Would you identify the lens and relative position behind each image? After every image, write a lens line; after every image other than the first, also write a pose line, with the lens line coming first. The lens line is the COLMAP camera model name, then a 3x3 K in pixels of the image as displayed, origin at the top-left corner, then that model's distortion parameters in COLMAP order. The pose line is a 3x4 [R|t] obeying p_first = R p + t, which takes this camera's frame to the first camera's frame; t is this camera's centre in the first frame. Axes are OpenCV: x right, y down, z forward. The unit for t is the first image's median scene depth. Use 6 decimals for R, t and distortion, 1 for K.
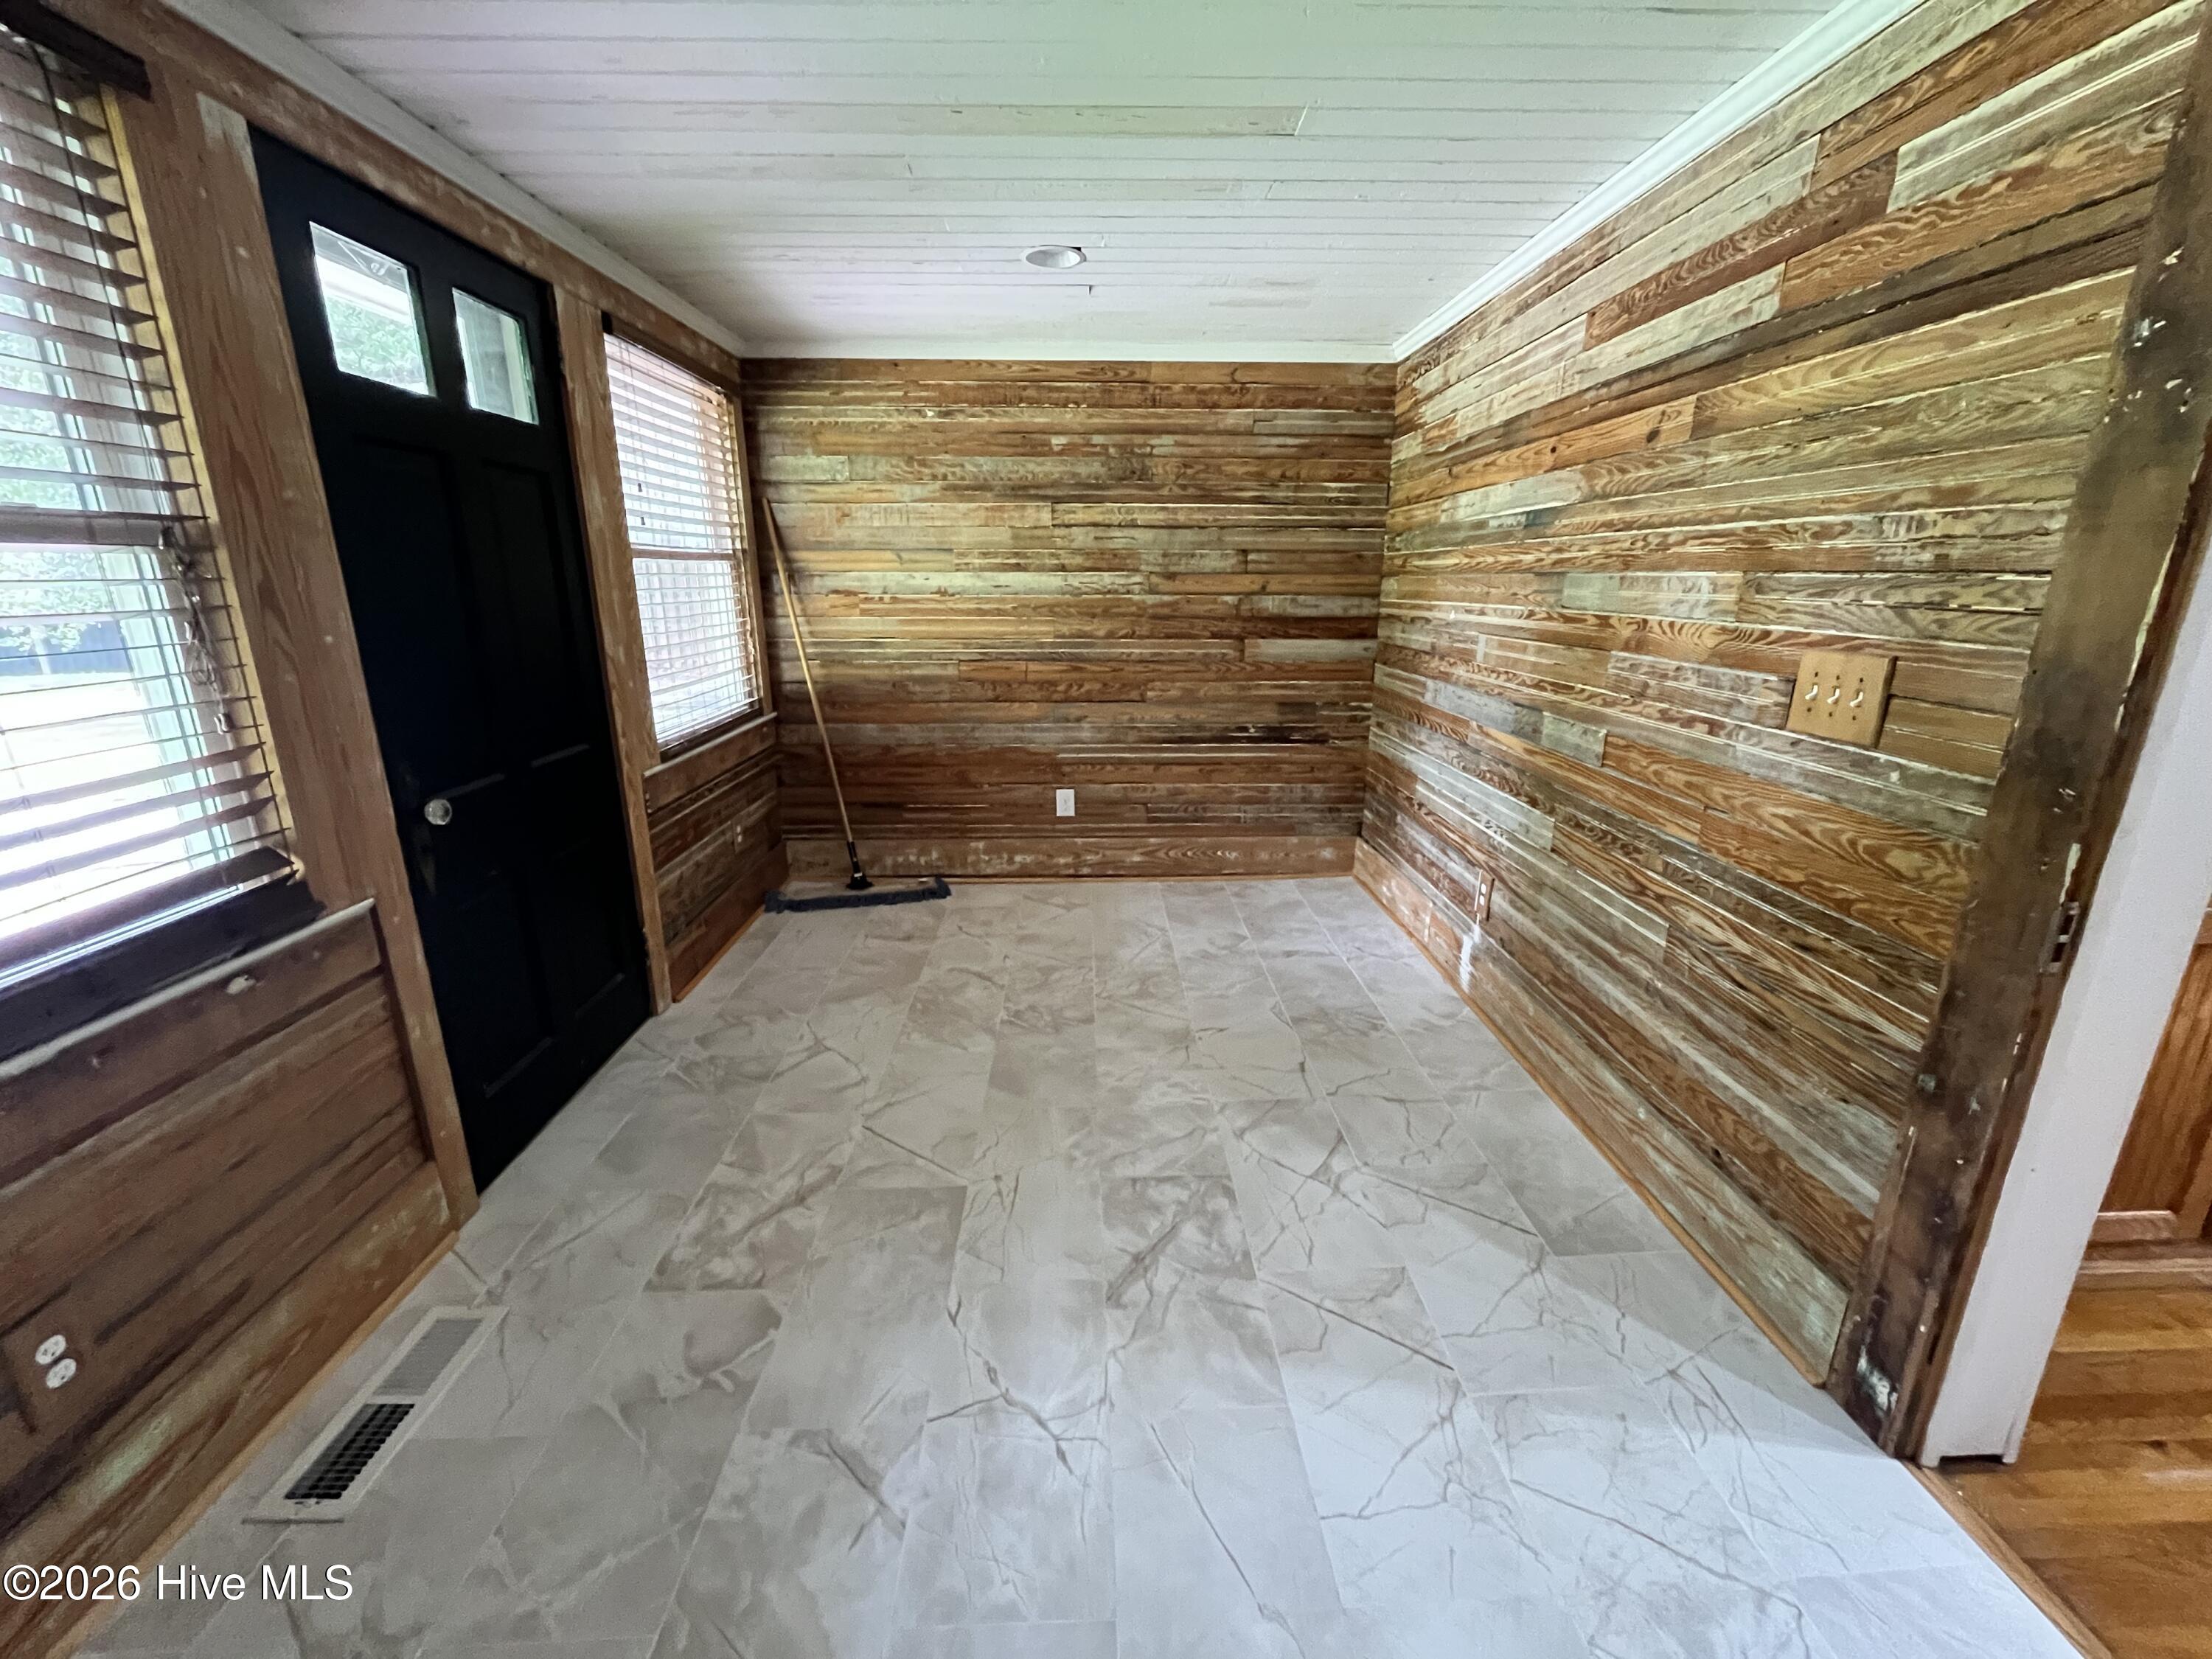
lens RADIAL K [[893.3, 0, 1109.4], [0, 893.3, 825.1], [0, 0, 1]] dist [-0.002499, -0.000167]
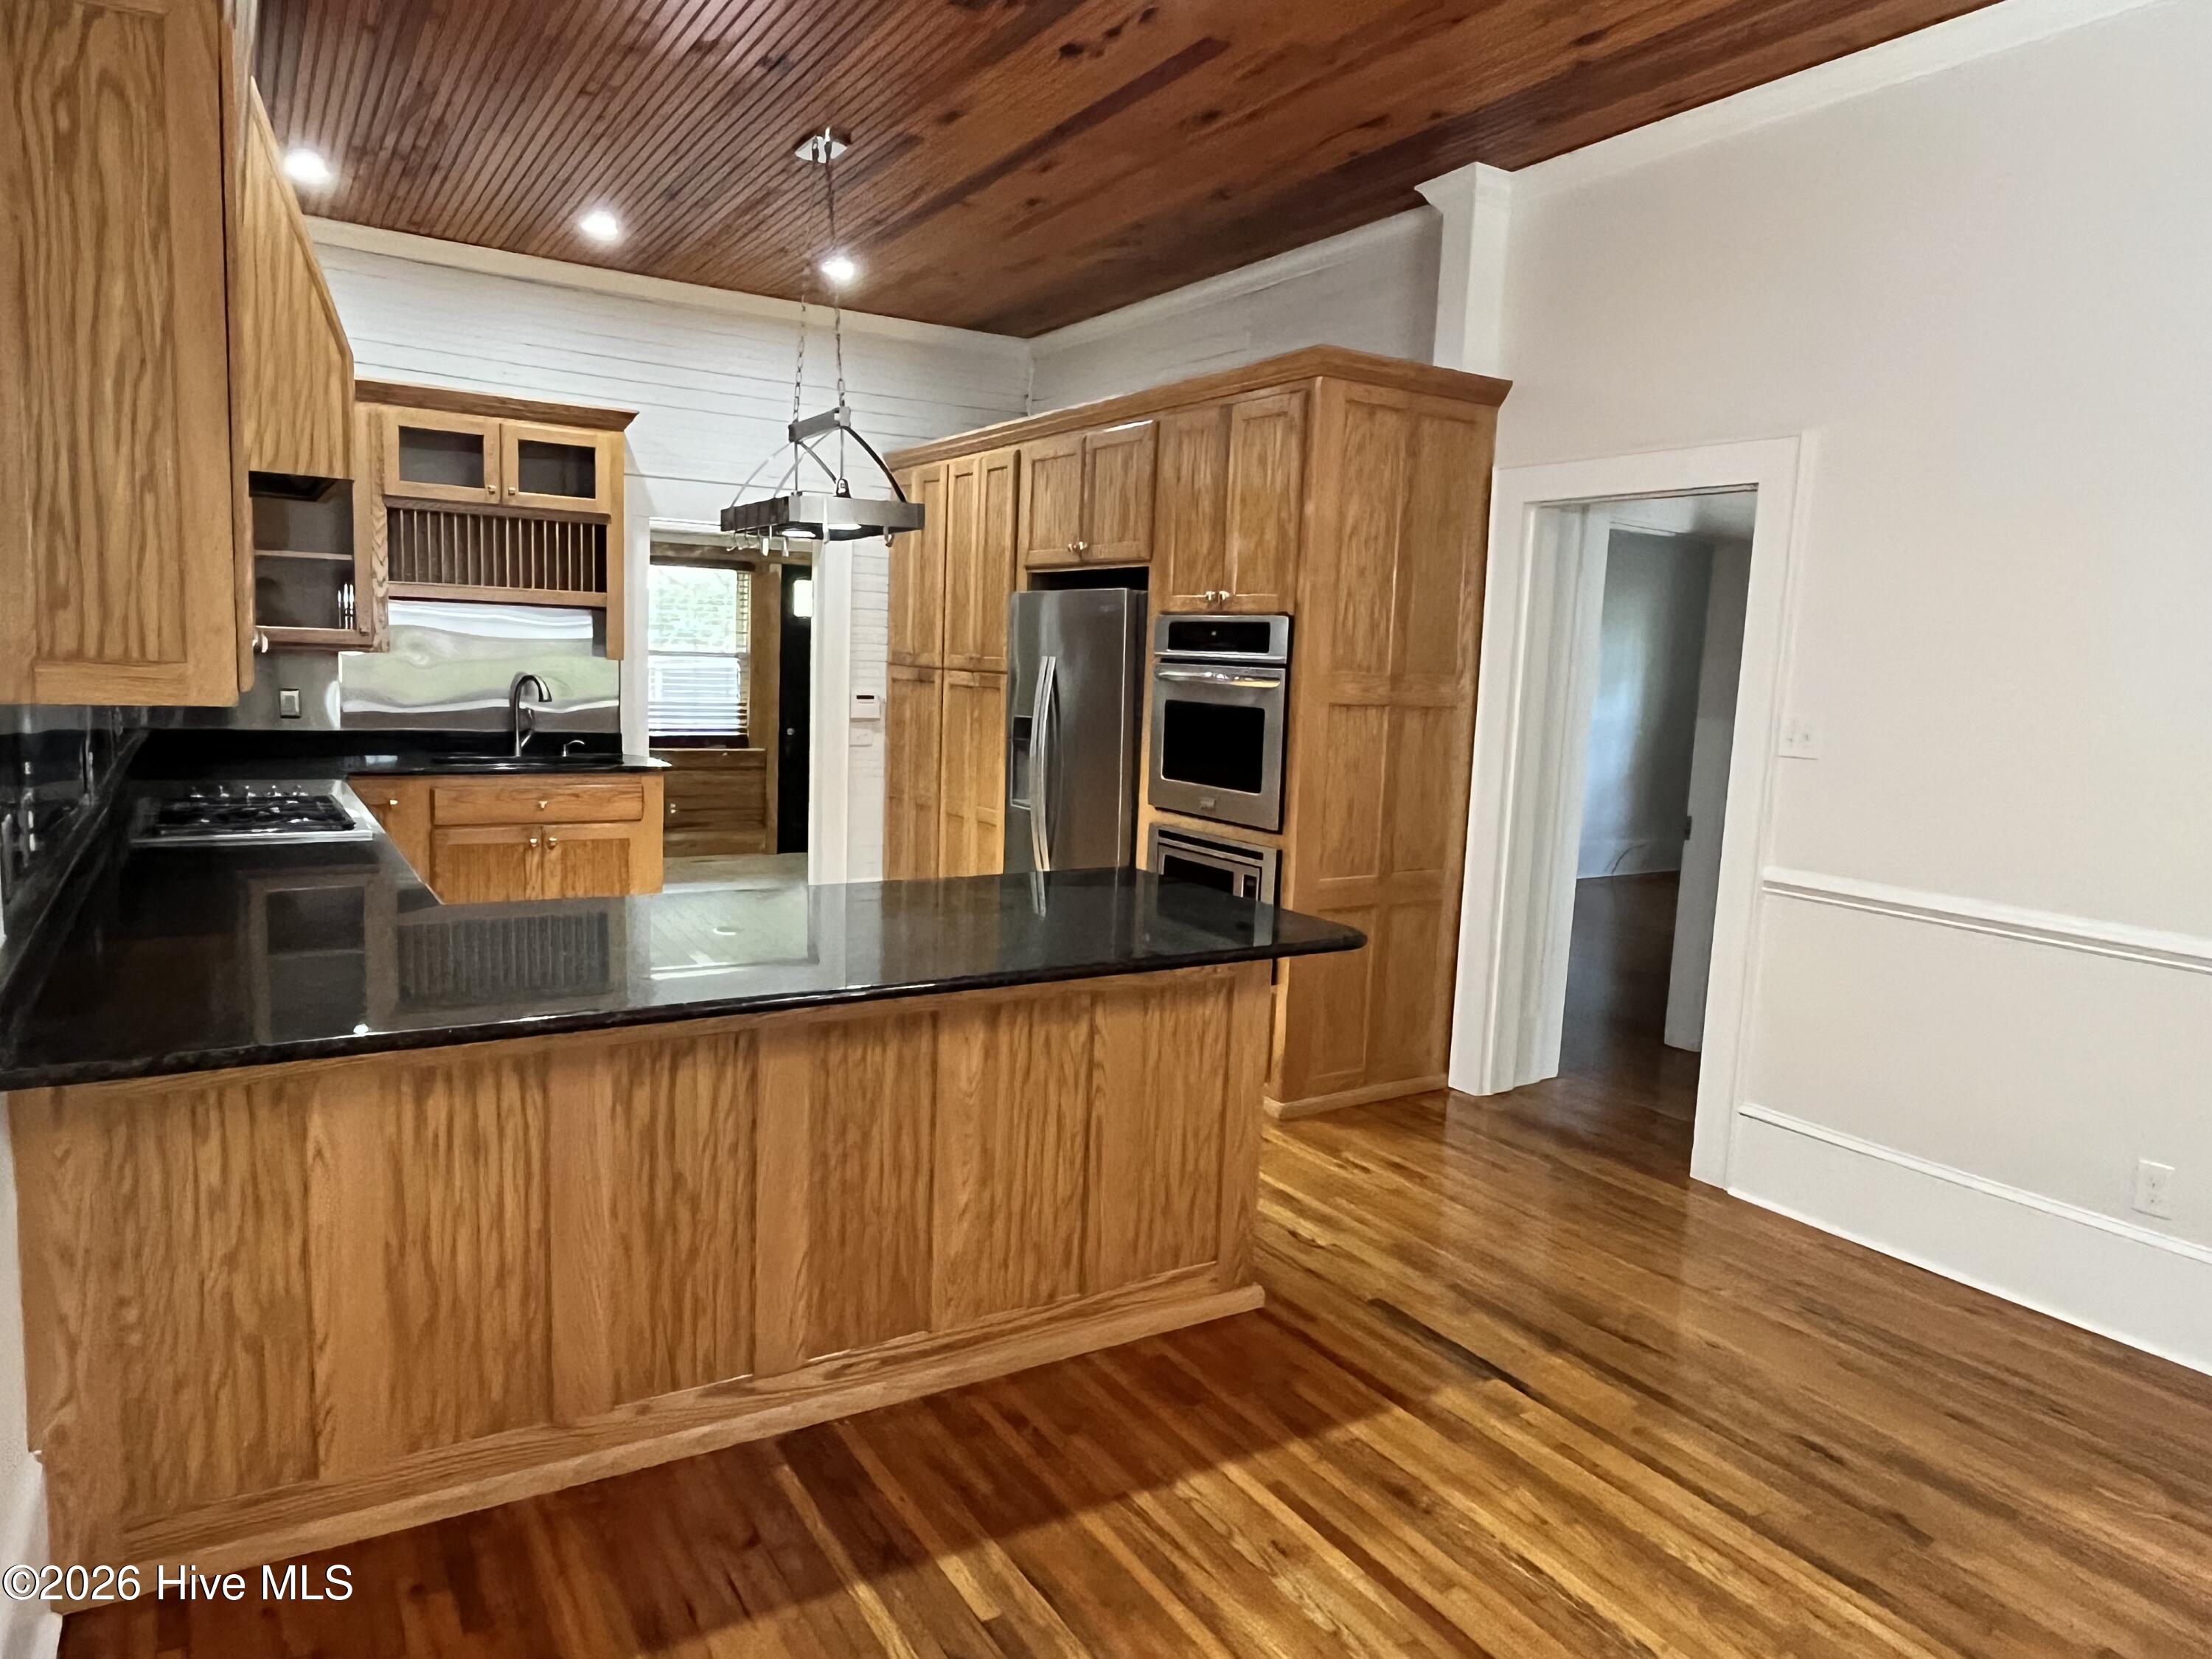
lens RADIAL K [[1404.8, 0, 1111.5], [0, 1404.8, 824.7], [0, 0, 1]] dist [-0.003717, 0.000660]
pose [[0.498762, 0.123837, -0.857847, 5.499832], [-0.276404, 0.960789, -0.022007, 0.128457], [0.821485, 0.248089, 0.513434, -0.832671]]
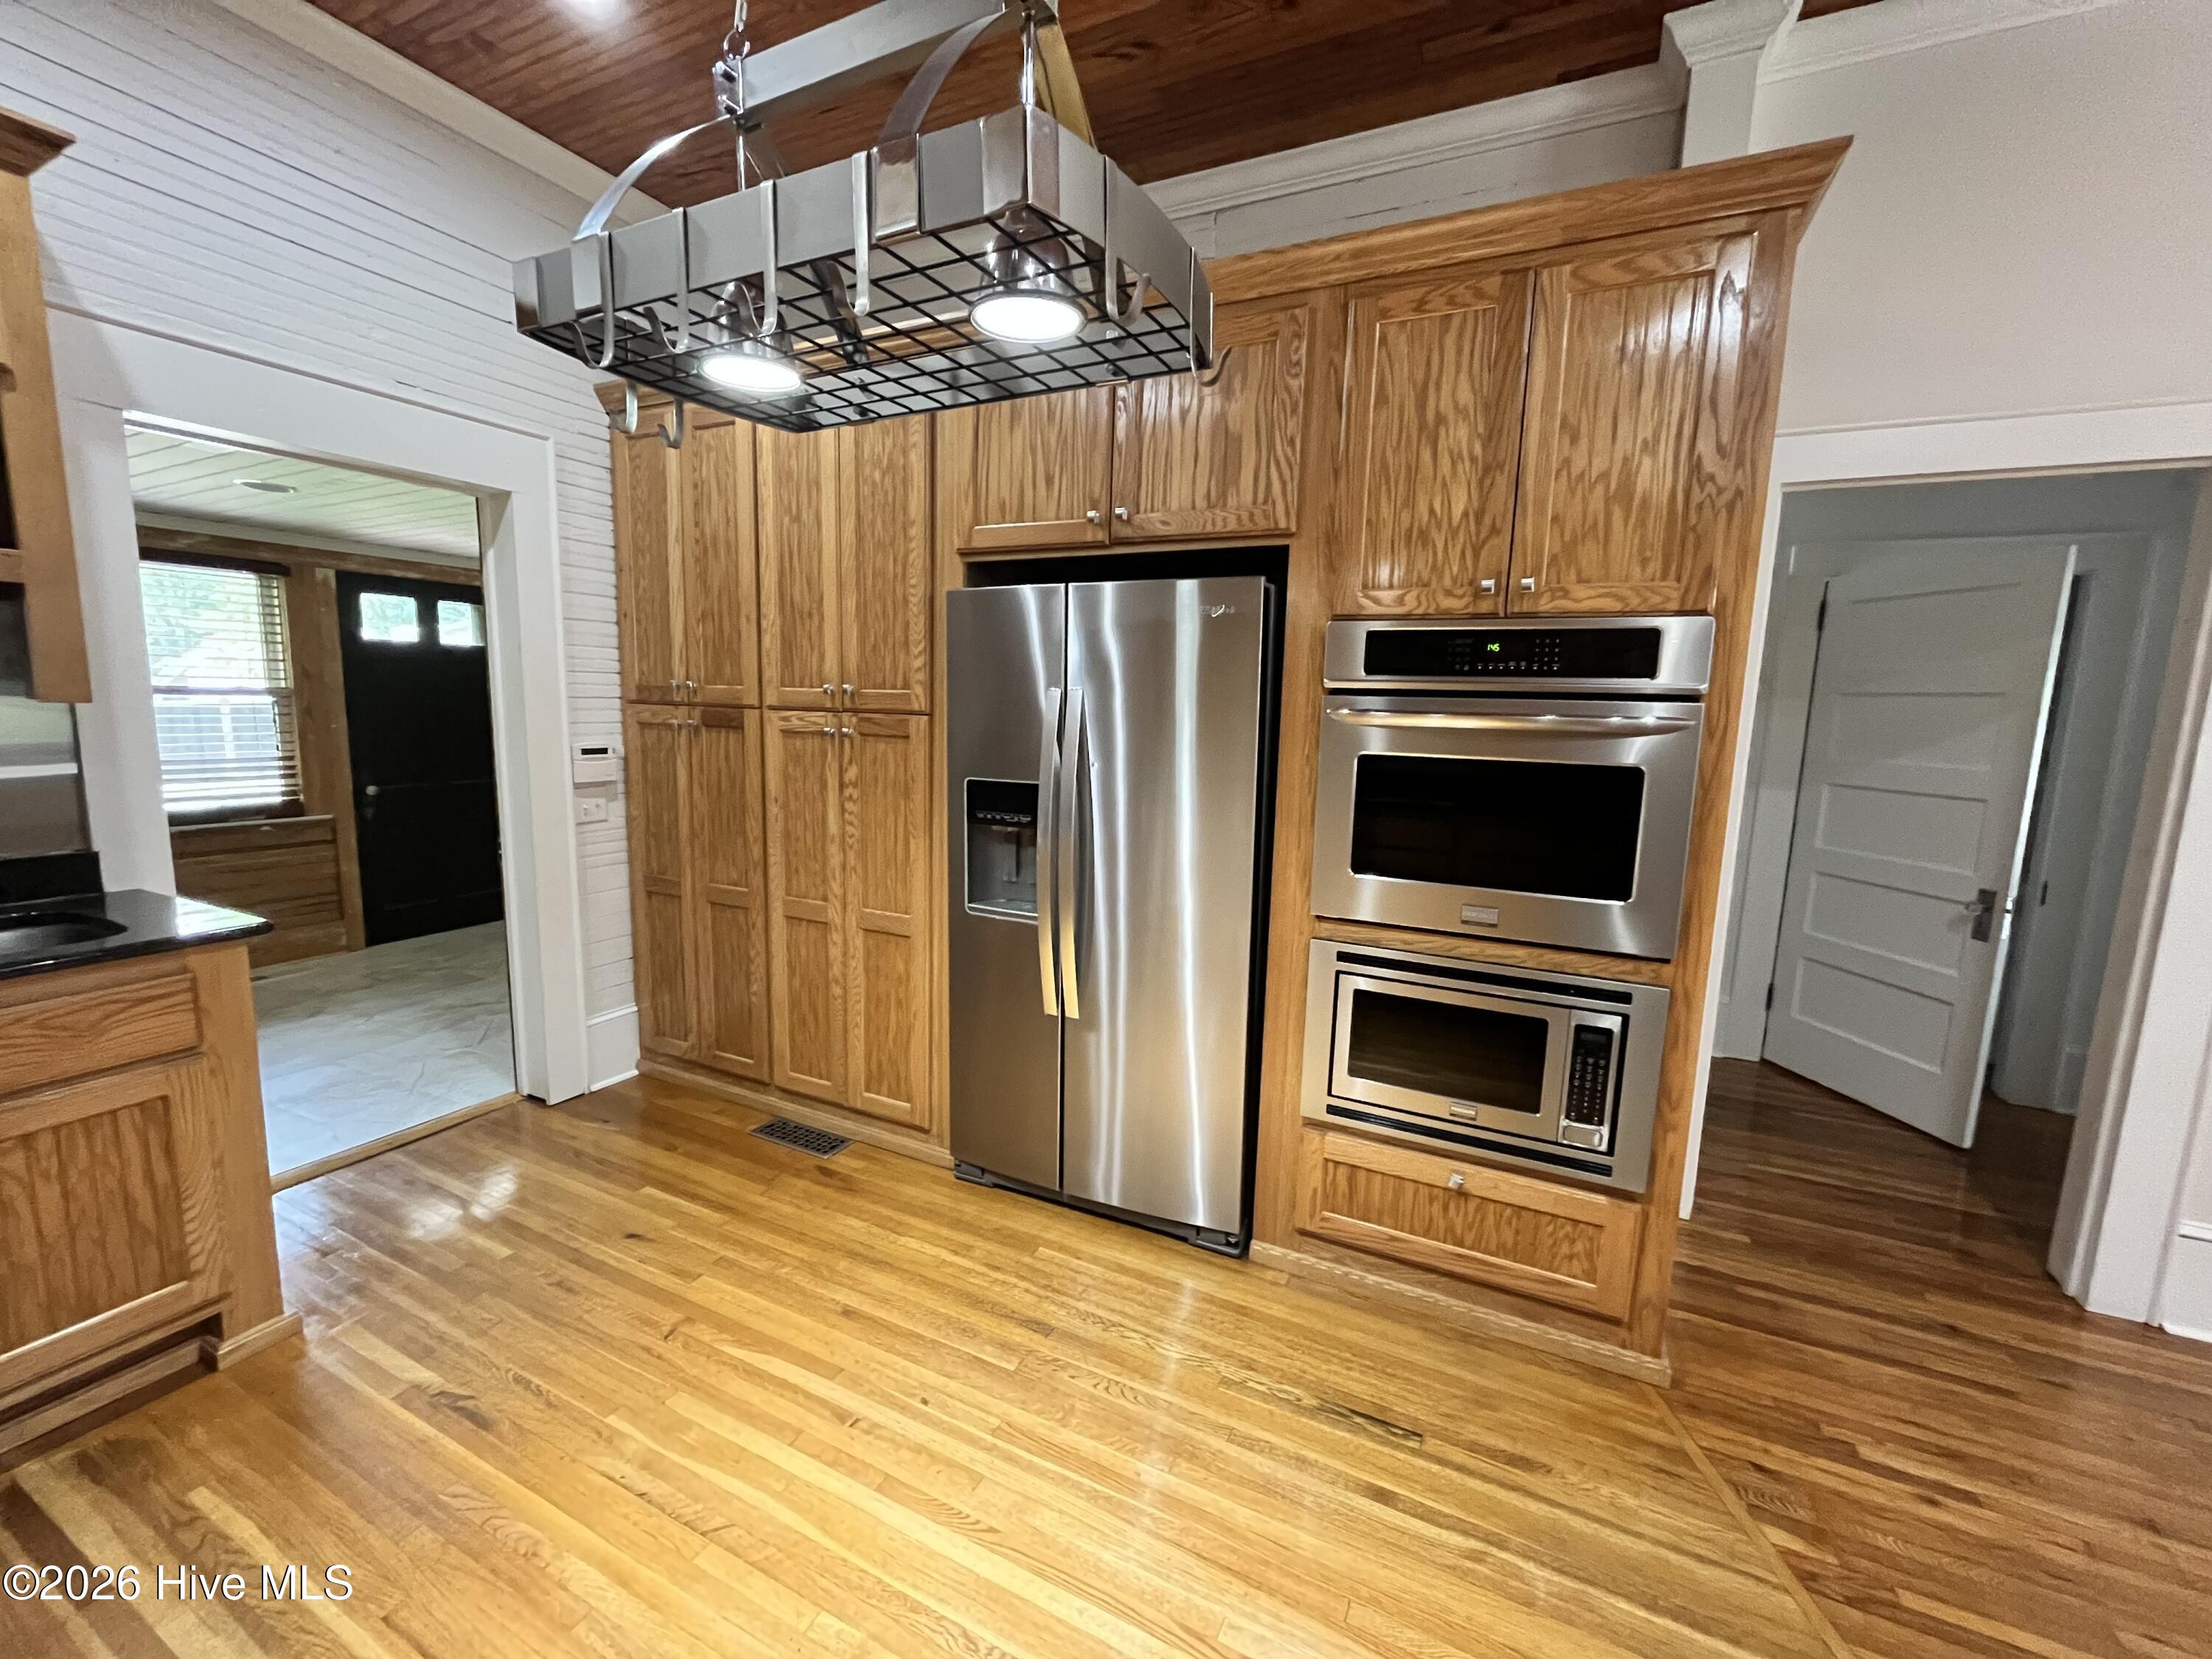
lens RADIAL K [[893.3, 0, 1110.9], [0, 893.3, 828.5], [0, 0, 1]] dist [-0.002499, -0.000167]
pose [[0.881234, 0.088499, -0.464322, 2.944872], [-0.155816, 0.981799, -0.108594, 0.051621], [0.446260, 0.168046, 0.878984, -0.424353]]
